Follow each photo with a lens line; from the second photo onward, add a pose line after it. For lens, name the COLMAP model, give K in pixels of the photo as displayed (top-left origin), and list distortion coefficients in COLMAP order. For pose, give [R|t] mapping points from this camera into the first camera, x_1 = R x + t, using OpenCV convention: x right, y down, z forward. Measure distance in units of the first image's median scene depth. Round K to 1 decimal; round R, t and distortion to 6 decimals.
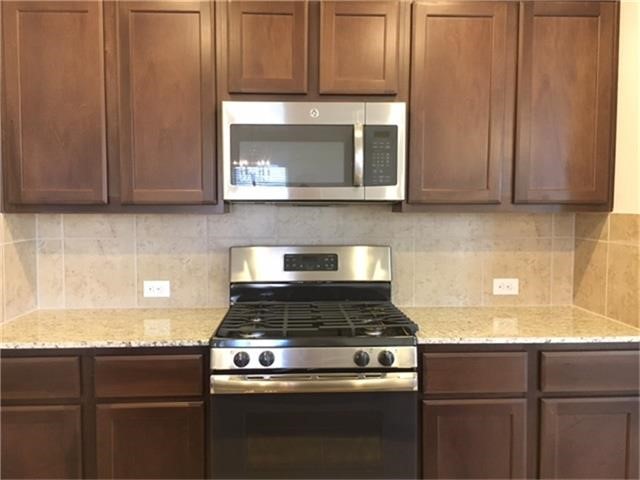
lens RADIAL K [[551.8, 0, 322.1], [0, 551.8, 238.8], [0, 0, 1]] dist [0.034845, -0.031734]
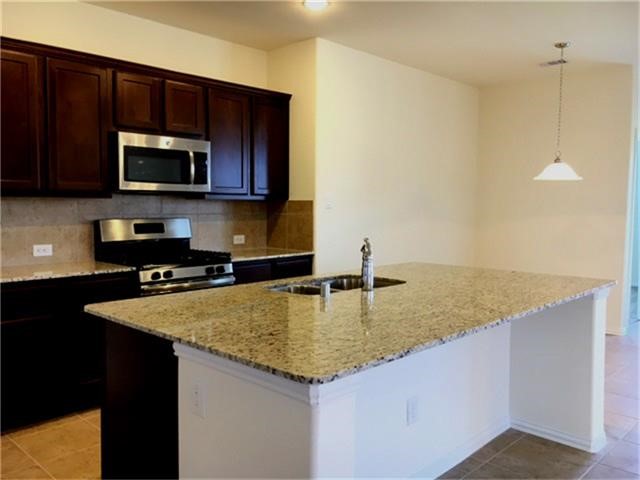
lens RADIAL K [[551.8, 0, 321.6], [0, 551.8, 238.7], [0, 0, 1]] dist [0.034845, -0.031734]
pose [[0.712232, -0.038556, 0.700885, -0.832212], [0.037651, 0.999151, 0.016704, 0.066468], [-0.700934, 0.014492, 0.713079, -0.570042]]
